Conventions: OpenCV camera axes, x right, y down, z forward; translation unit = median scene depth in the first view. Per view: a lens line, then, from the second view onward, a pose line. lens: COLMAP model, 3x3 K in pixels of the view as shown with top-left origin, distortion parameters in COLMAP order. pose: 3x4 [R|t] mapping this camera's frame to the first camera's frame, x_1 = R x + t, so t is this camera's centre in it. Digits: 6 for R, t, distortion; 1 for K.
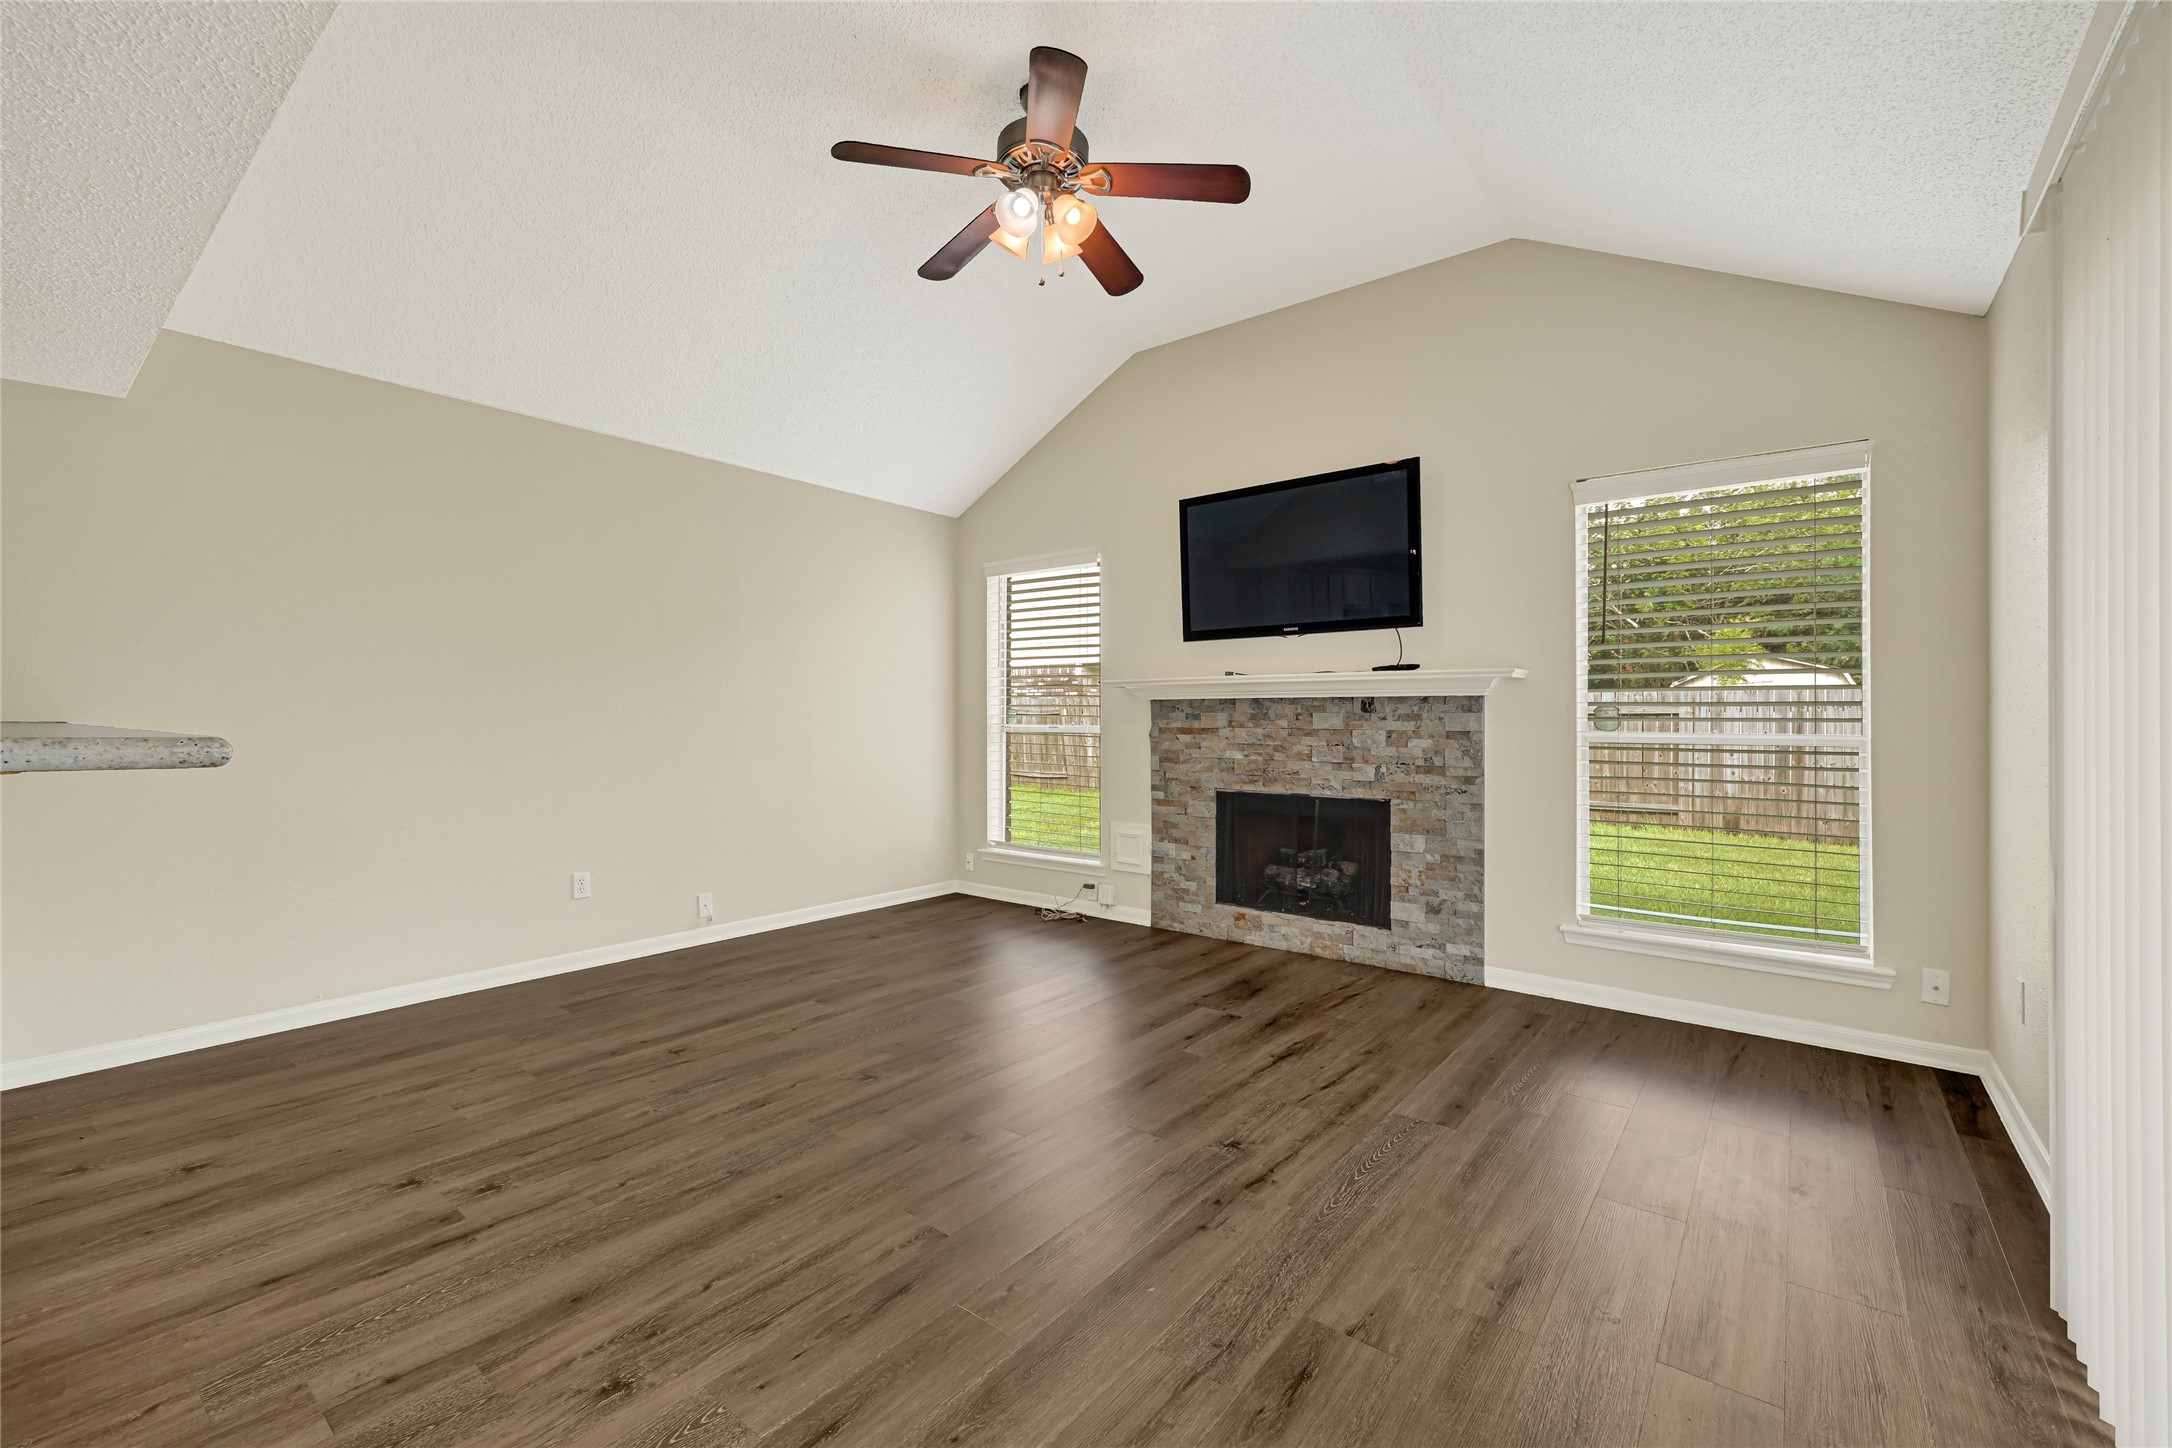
lens RADIAL K [[890.7, 0, 1085.5], [0, 890.7, 719.2], [0, 0, 1]] dist [0.009022, -0.000959]
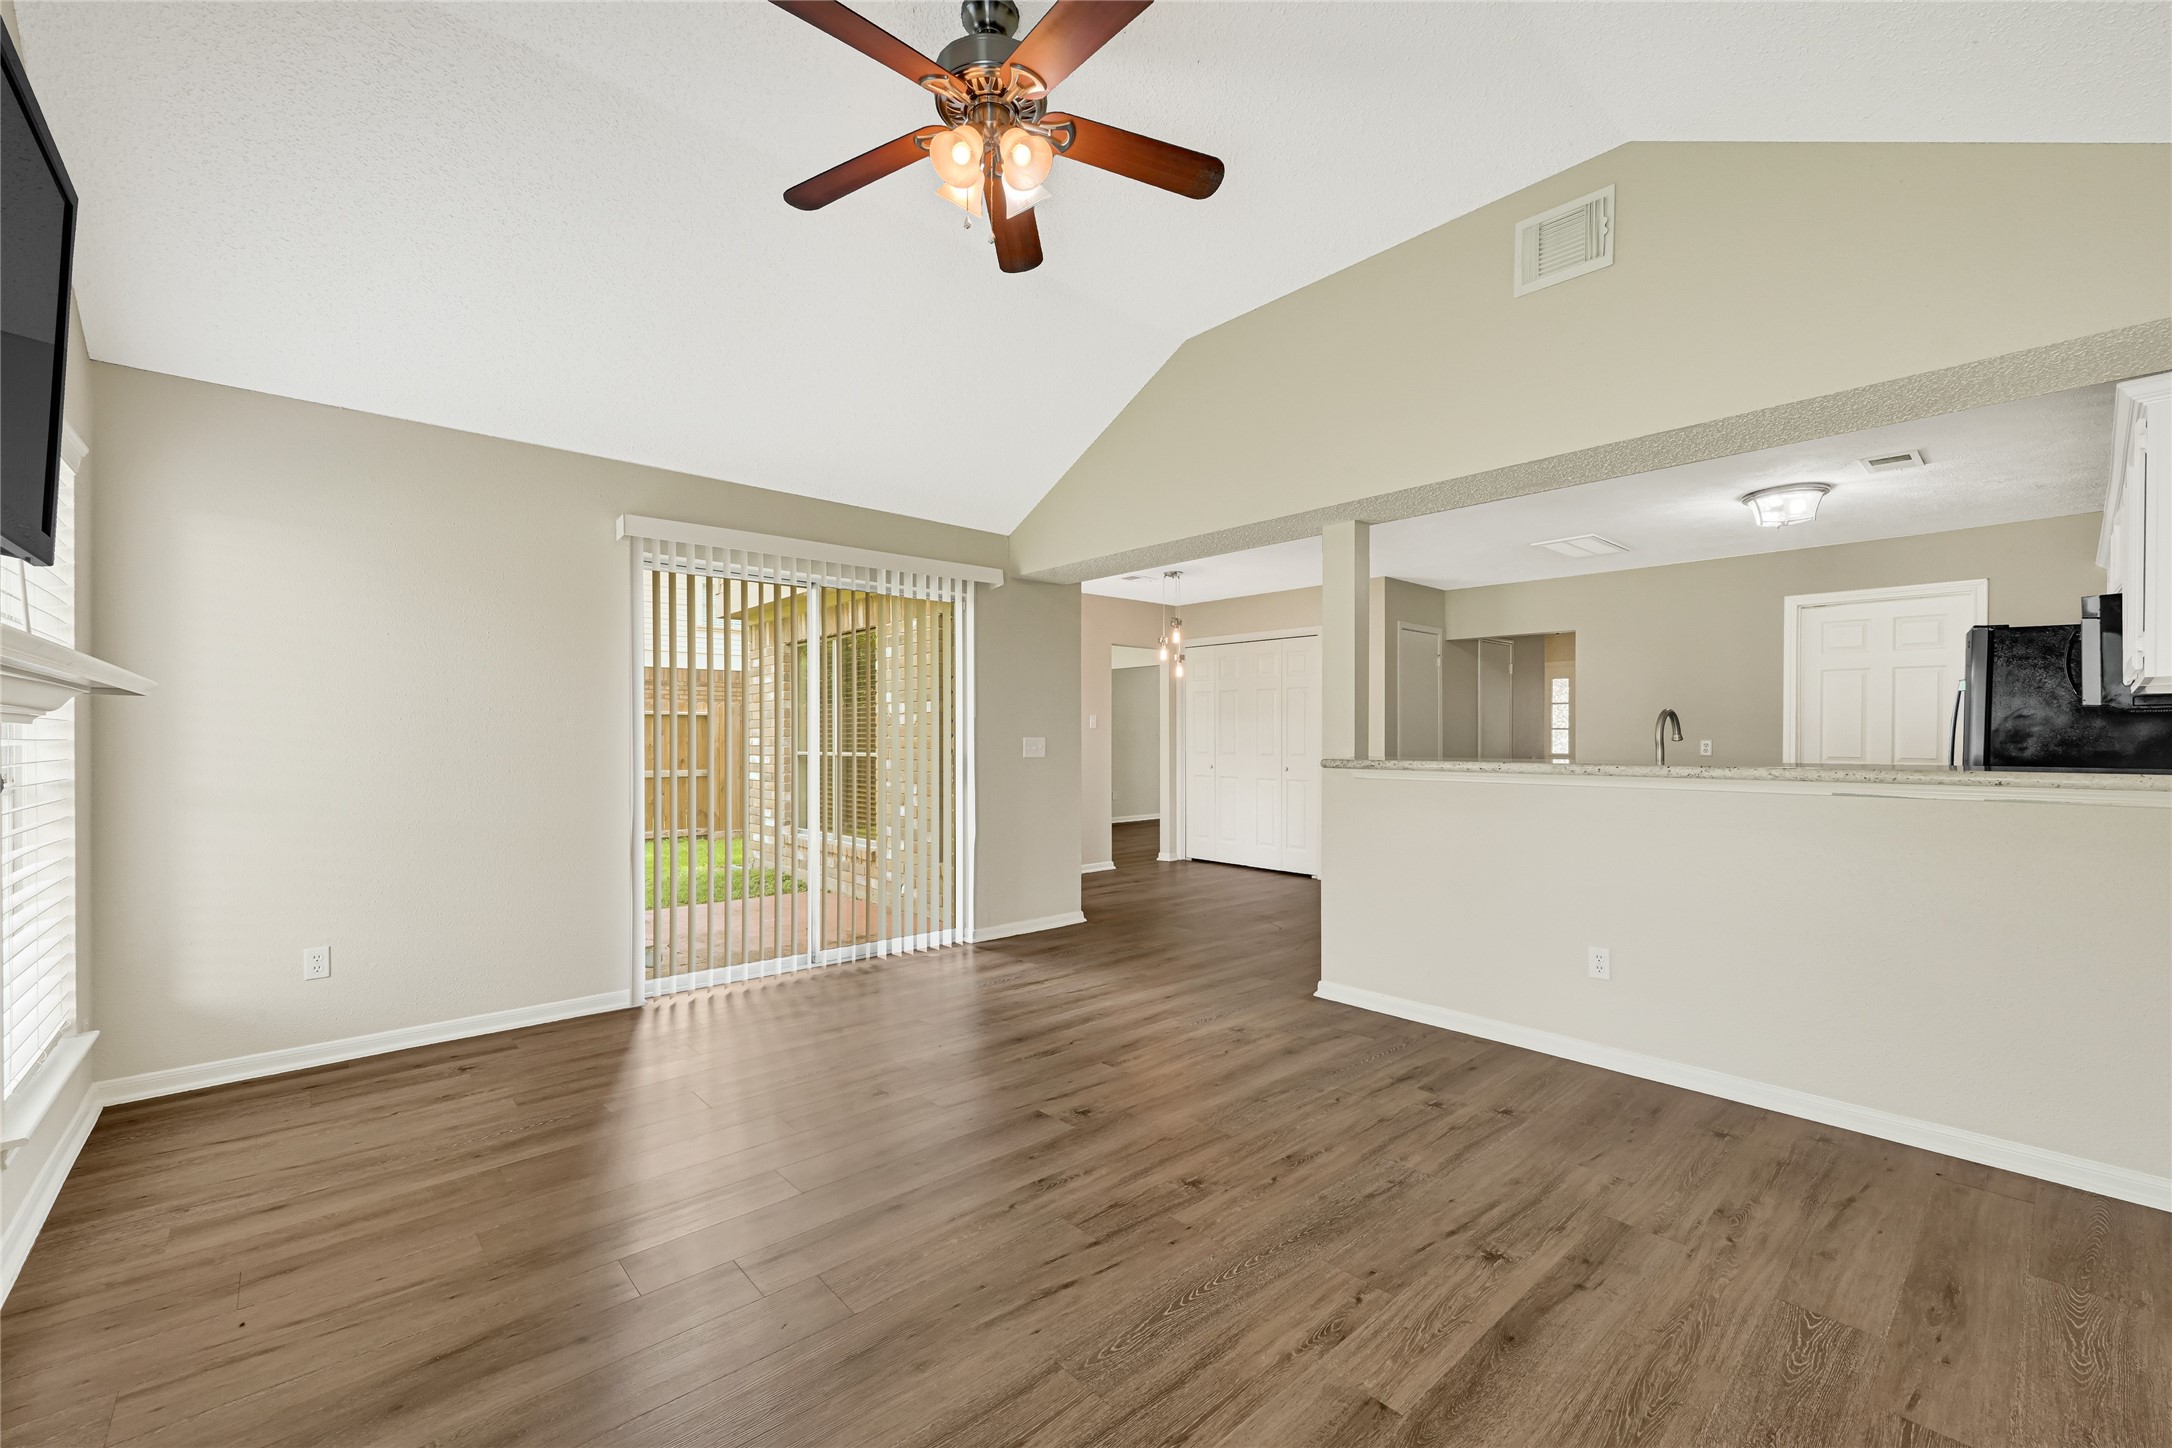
lens RADIAL K [[890.7, 0, 1083.2], [0, 890.7, 731.0], [0, 0, 1]] dist [0.009022, -0.000959]
pose [[-0.984284, 0.000364, 0.176595, -0.316875], [0.000383, 1.000000, 0.000077, -0.035108], [-0.176595, 0.000144, -0.984284, 2.026563]]
